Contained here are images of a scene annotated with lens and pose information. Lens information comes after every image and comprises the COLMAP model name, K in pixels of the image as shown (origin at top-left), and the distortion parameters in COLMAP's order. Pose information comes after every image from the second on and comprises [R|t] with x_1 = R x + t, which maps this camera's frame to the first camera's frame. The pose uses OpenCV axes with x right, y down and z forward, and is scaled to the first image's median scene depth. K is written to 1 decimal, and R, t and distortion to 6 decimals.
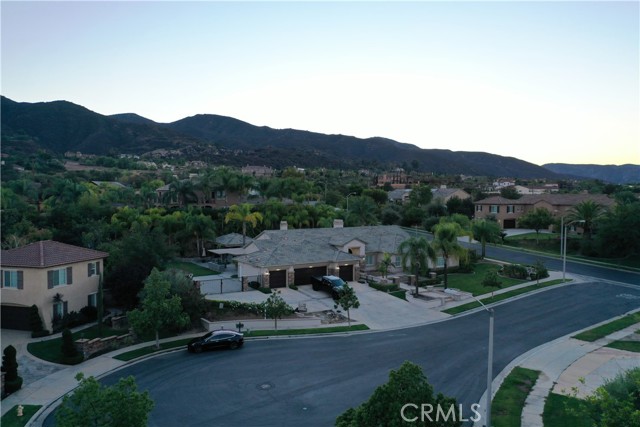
lens RADIAL K [[508.8, 0, 320.0], [0, 508.8, 213.5], [0, 0, 1]] dist [0.011562, 0.004734]
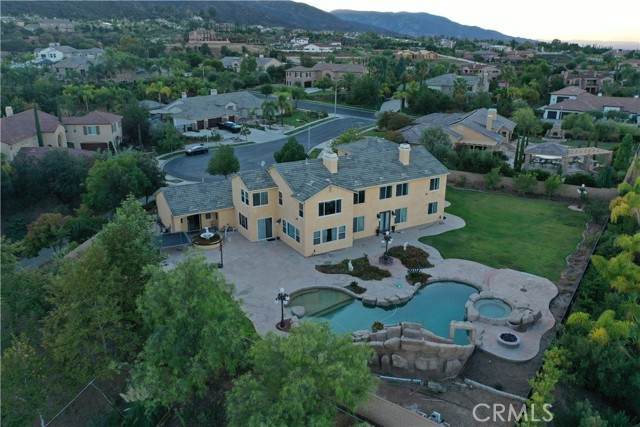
lens RADIAL K [[504.0, 0, 318.9], [0, 504.0, 217.2], [0, 0, 1]] dist [0.008844, 0.010299]
pose [[0.926188, -0.126862, 0.355080, -0.330795], [0.016914, 0.954732, 0.296987, -0.084613], [-0.376682, -0.269060, 0.886407, -0.823653]]
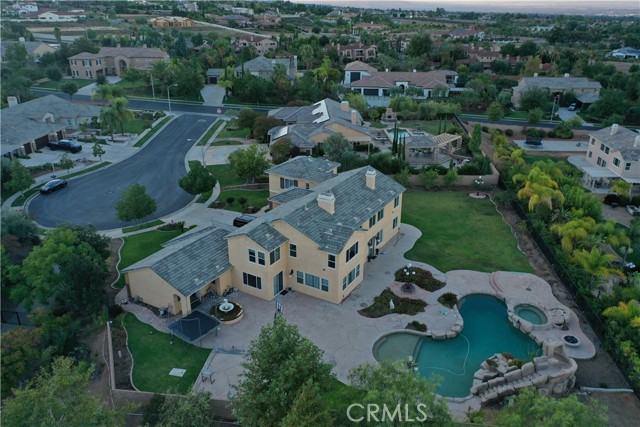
lens RADIAL K [[504.0, 0, 318.9], [0, 504.0, 217.2], [0, 0, 1]] dist [0.008844, 0.010299]
pose [[0.628241, -0.314533, 0.711606, -0.591104], [0.030695, 0.923946, 0.381289, -0.209665], [-0.777413, -0.217698, 0.590116, -0.581807]]
